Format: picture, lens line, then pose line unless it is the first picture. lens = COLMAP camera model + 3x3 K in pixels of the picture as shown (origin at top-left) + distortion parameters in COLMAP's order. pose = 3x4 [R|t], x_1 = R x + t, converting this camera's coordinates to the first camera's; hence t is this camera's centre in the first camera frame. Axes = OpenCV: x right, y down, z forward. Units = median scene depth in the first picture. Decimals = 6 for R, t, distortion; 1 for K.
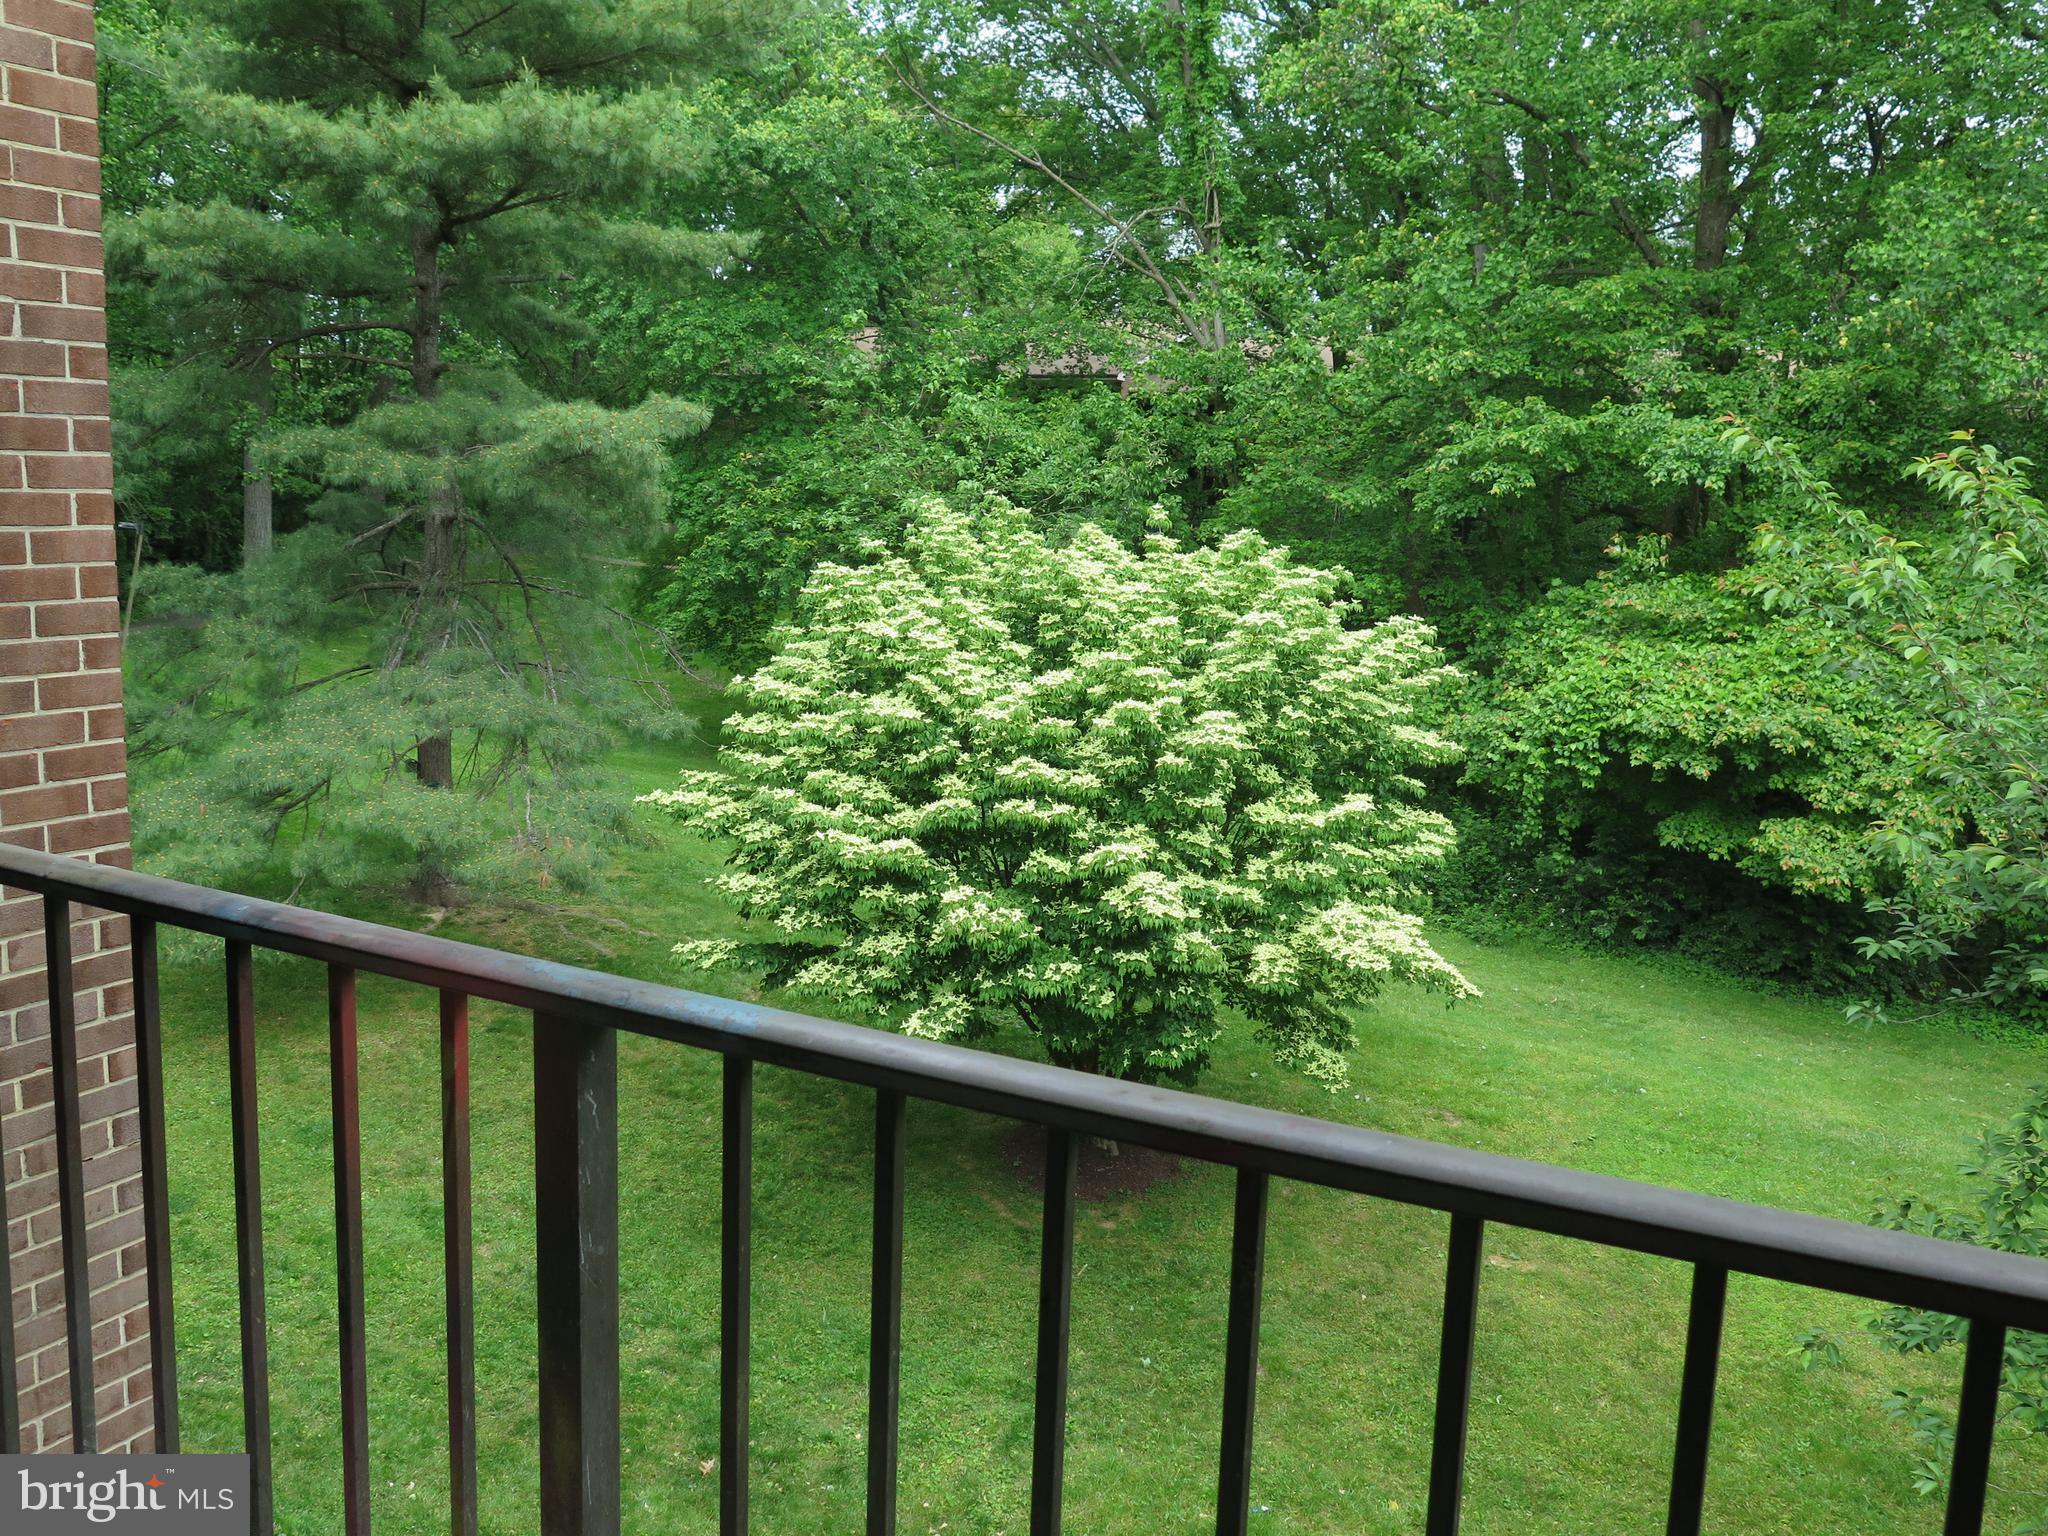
lens RADIAL K [[1712.8, 0, 1017.8], [0, 1712.8, 755.9], [0, 0, 1]] dist [-0.040319, 0.008570]
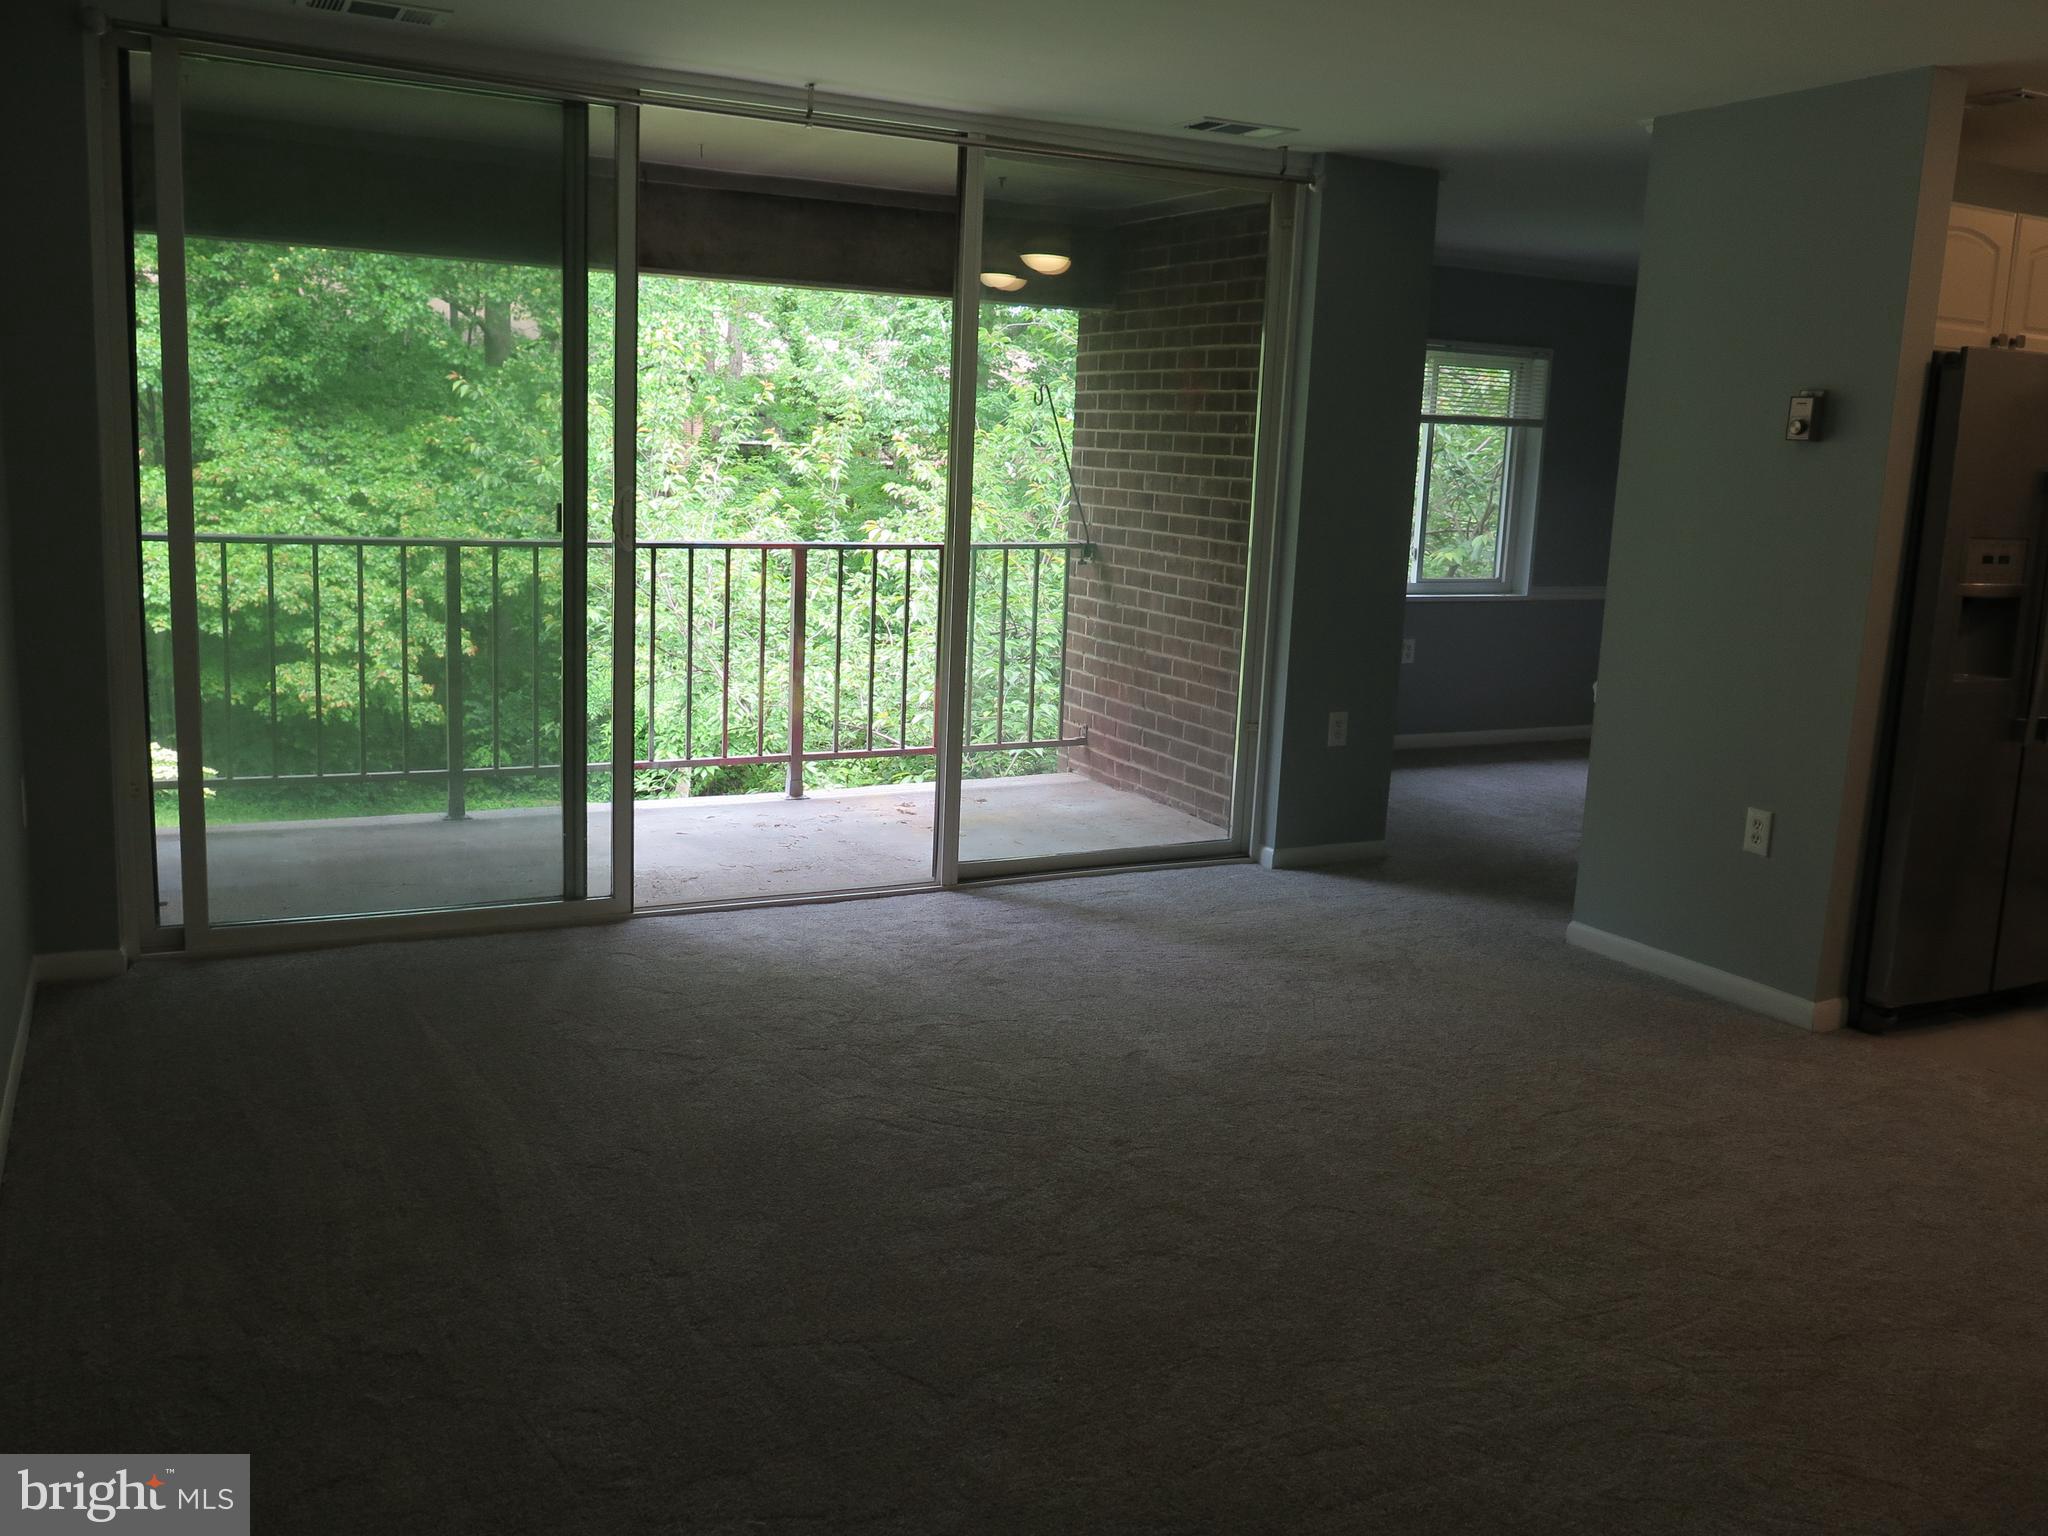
lens RADIAL K [[1712.8, 0, 1025.2], [0, 1712.8, 759.9], [0, 0, 1]] dist [-0.040319, 0.008570]
pose [[0.556893, -0.145308, 0.817775, -0.350017], [0.093276, 0.989291, 0.112264, 0.021399], [-0.825330, 0.013760, 0.564483, -0.187607]]
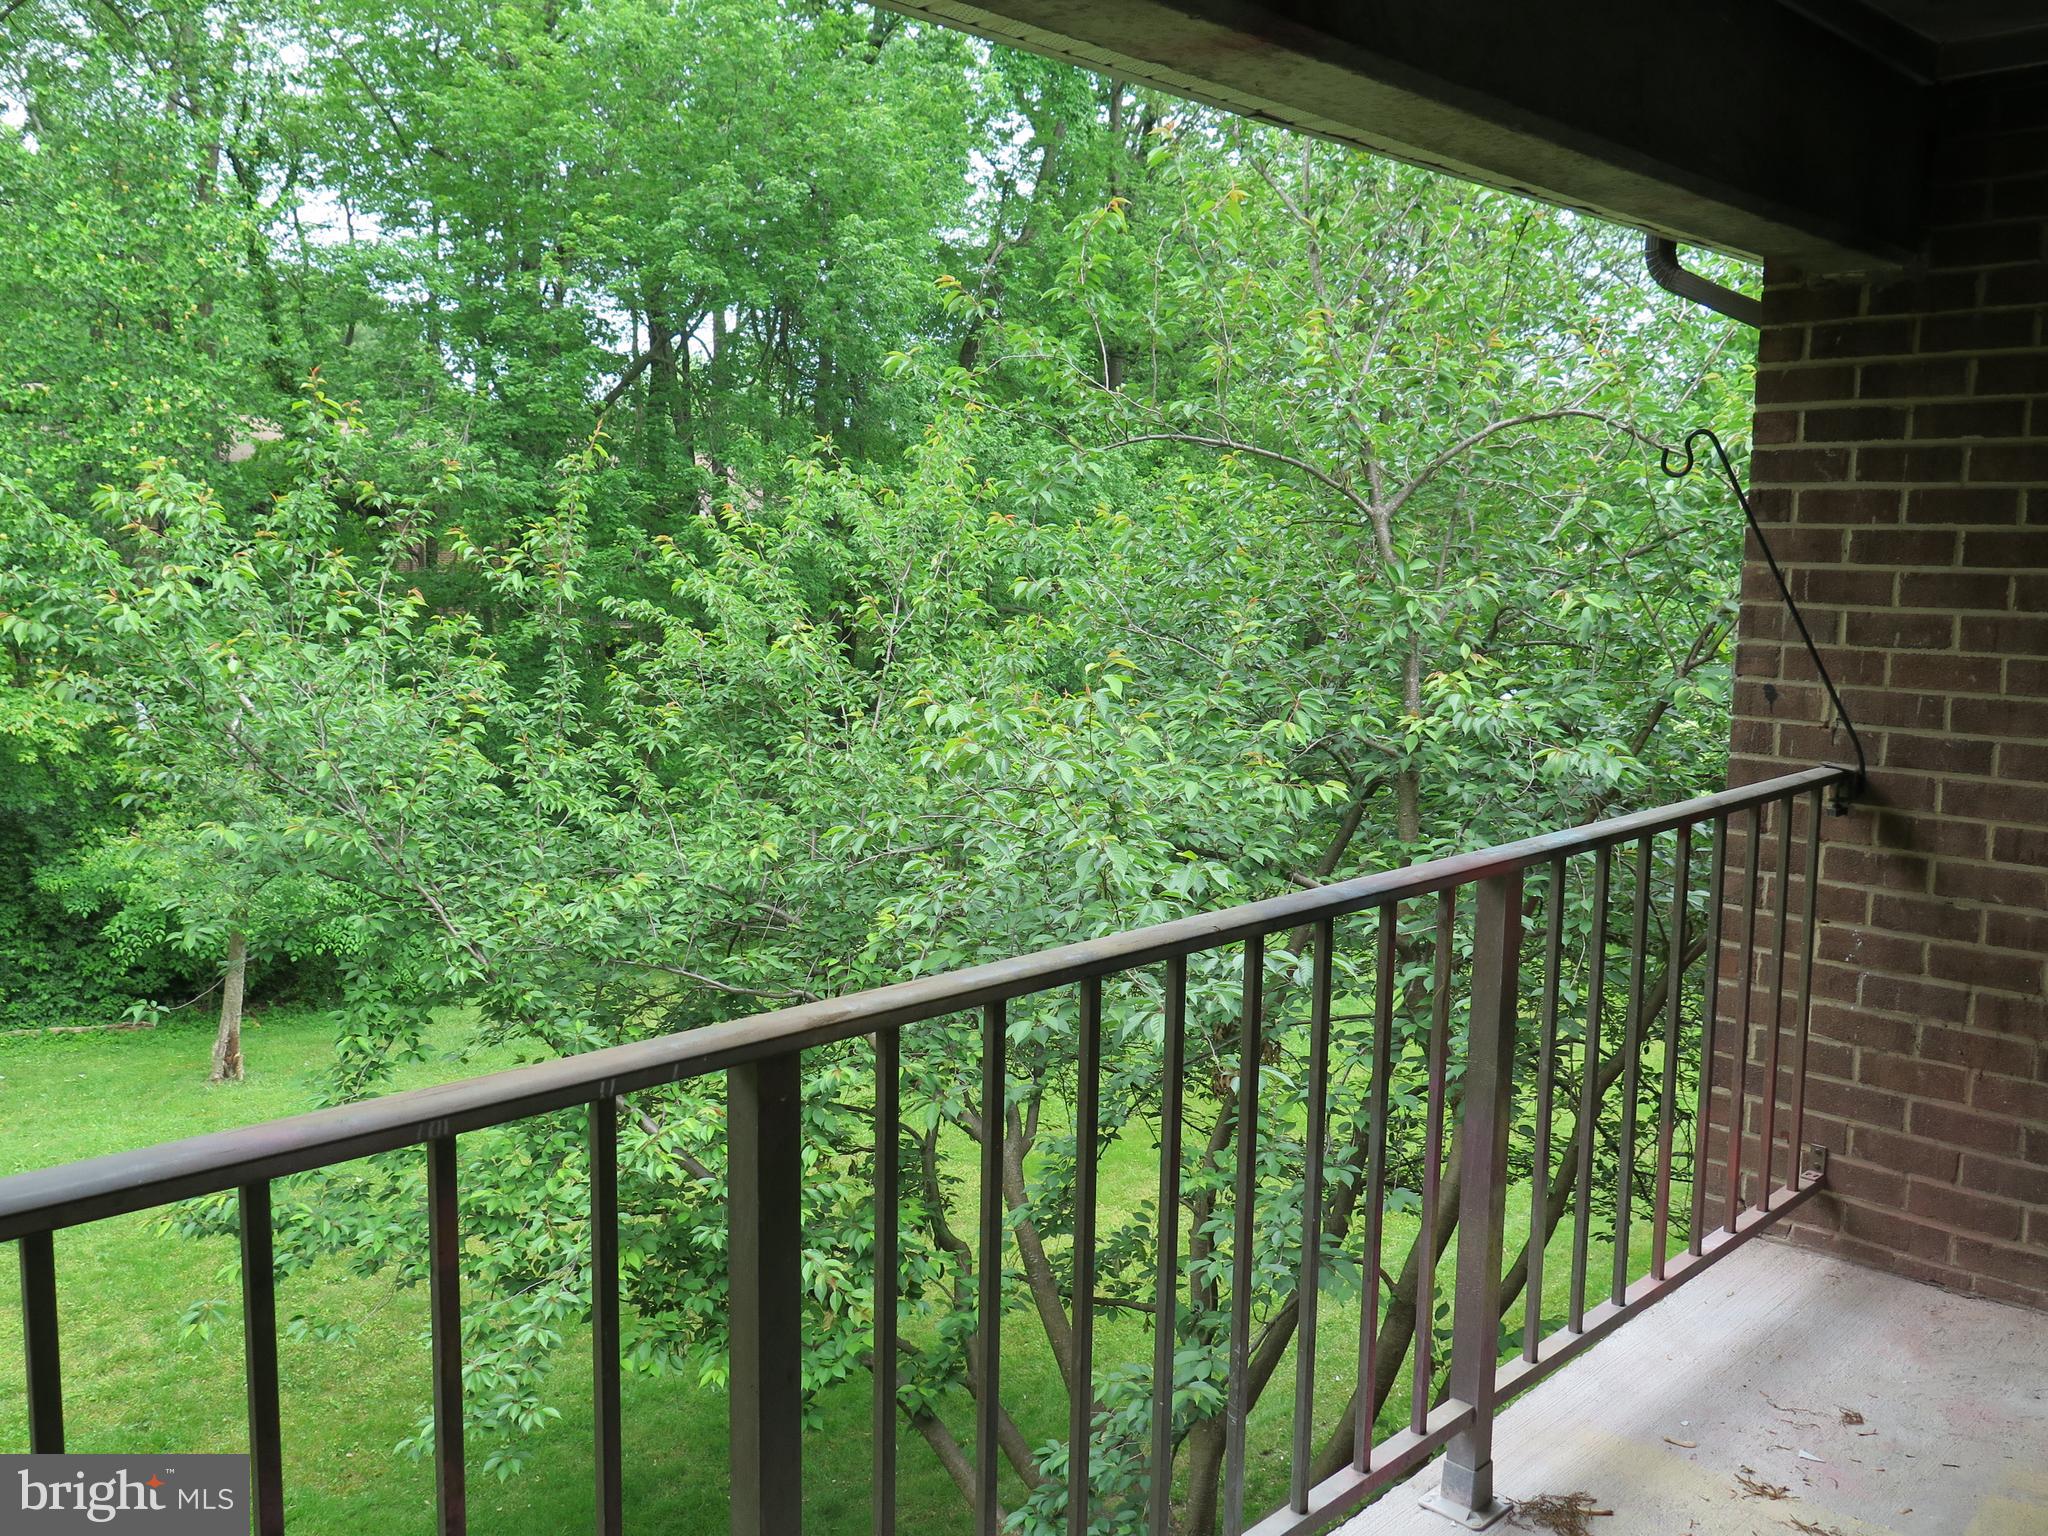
lens RADIAL K [[1712.8, 0, 1022.8], [0, 1712.8, 765.5], [0, 0, 1]] dist [-0.040319, 0.008570]
pose [[0.267205, -0.141430, 0.953205, -0.190527], [0.136656, 0.984736, 0.107801, -0.018878], [-0.953901, 0.101456, 0.282454, 0.086310]]
